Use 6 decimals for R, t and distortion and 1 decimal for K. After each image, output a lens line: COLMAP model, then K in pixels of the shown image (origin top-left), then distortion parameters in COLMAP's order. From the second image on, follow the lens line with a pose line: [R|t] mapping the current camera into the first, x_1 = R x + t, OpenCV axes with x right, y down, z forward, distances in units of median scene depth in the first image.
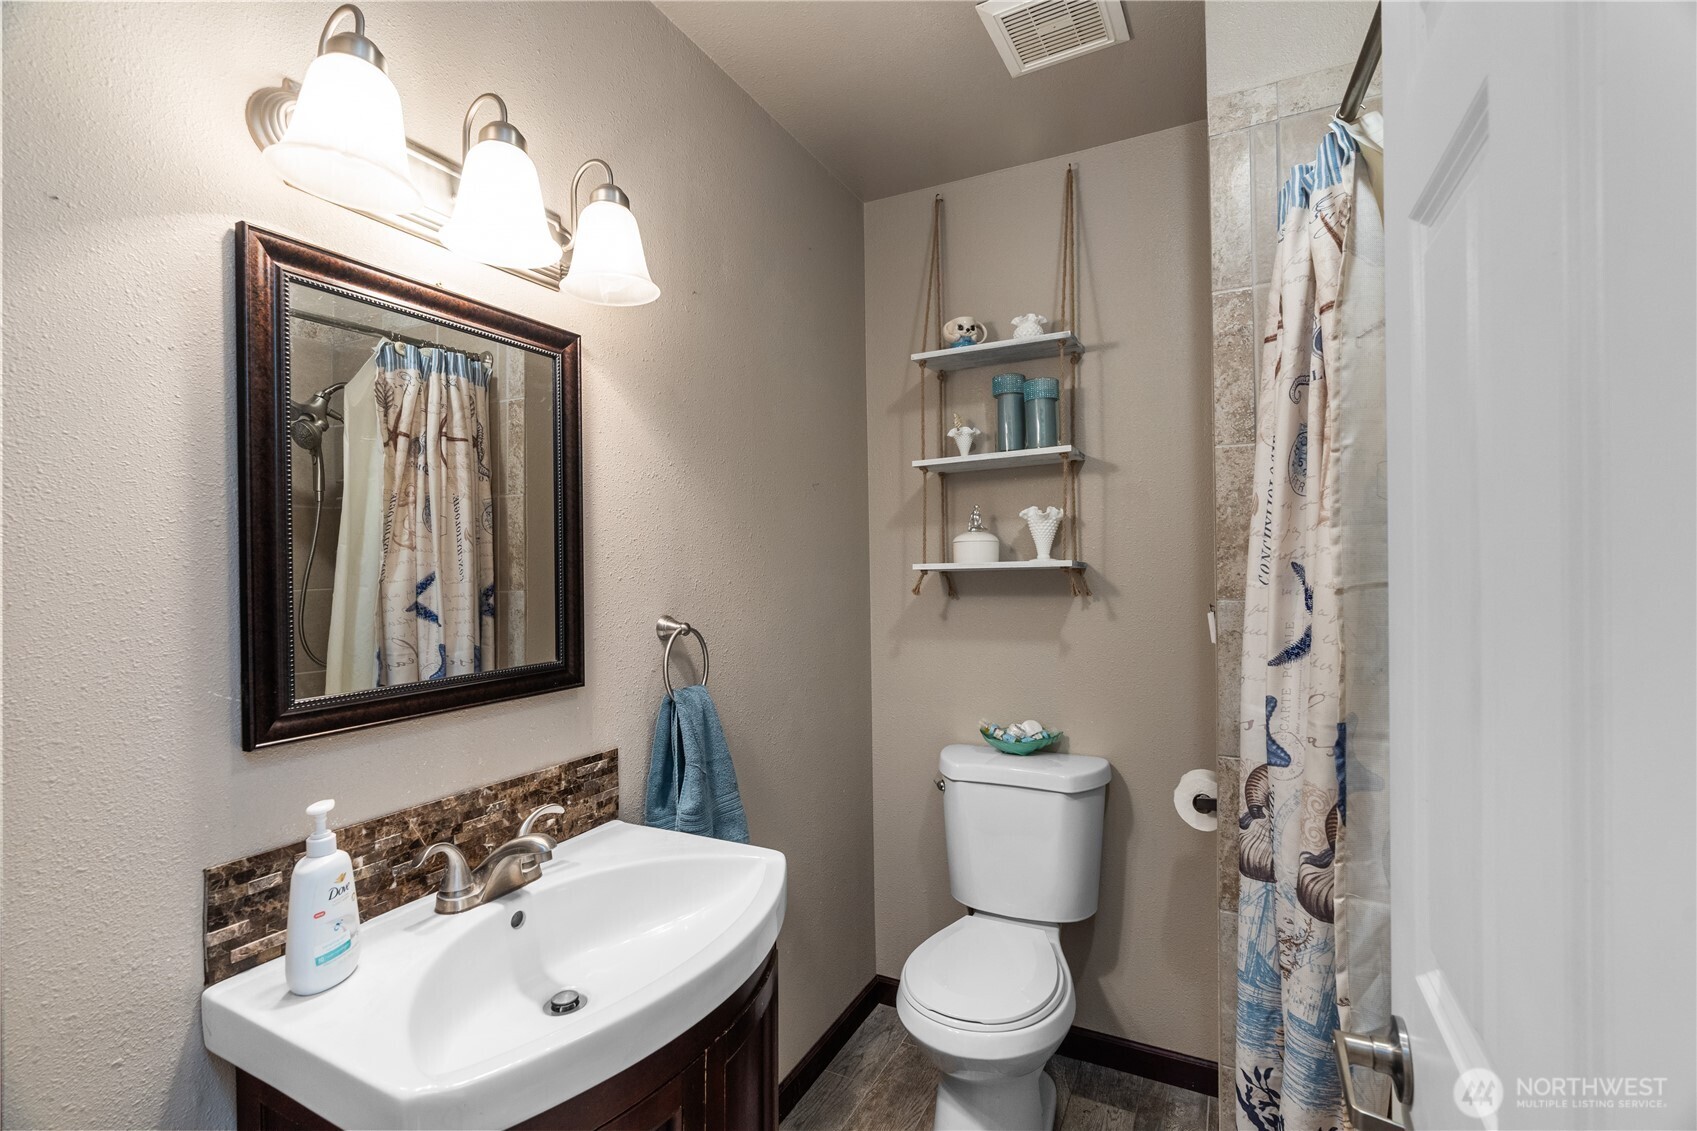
lens RADIAL K [[761.9, 0, 846.6], [0, 761.9, 568.1], [0, 0, 1]] dist [-0.012592, 0.005350]
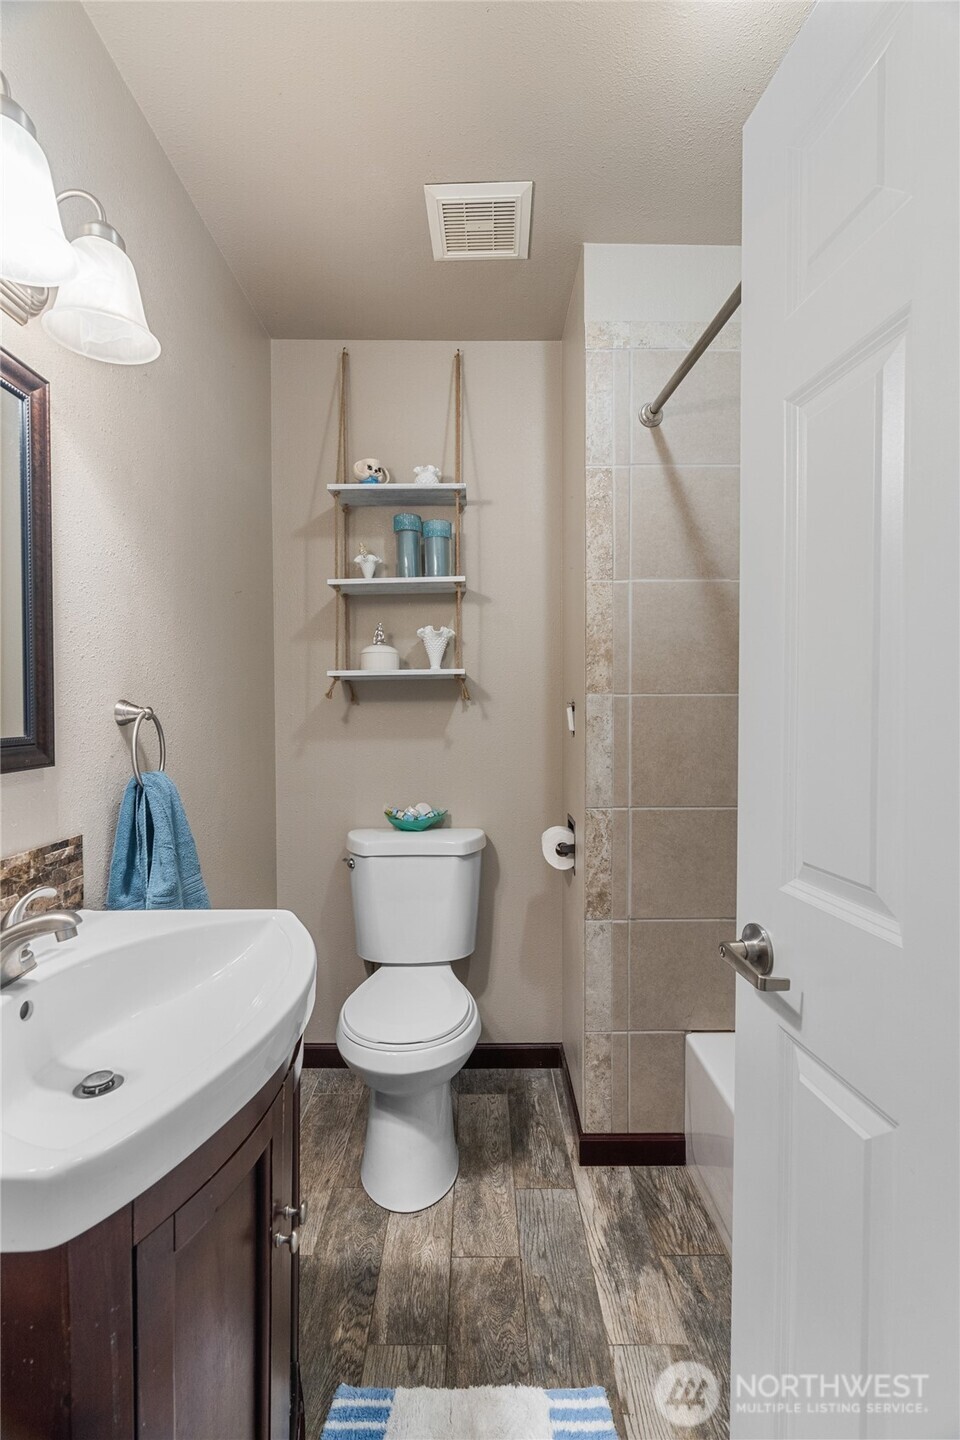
lens RADIAL K [[646.5, 0, 481.7], [0, 646.5, 722.8], [0, 0, 1]] dist [-0.012592, 0.005350]
pose [[0.887042, -0.001713, 0.461686, -0.166877], [-0.007721, 0.999798, 0.018544, 0.057449], [-0.461624, -0.020014, 0.886850, 0.046300]]
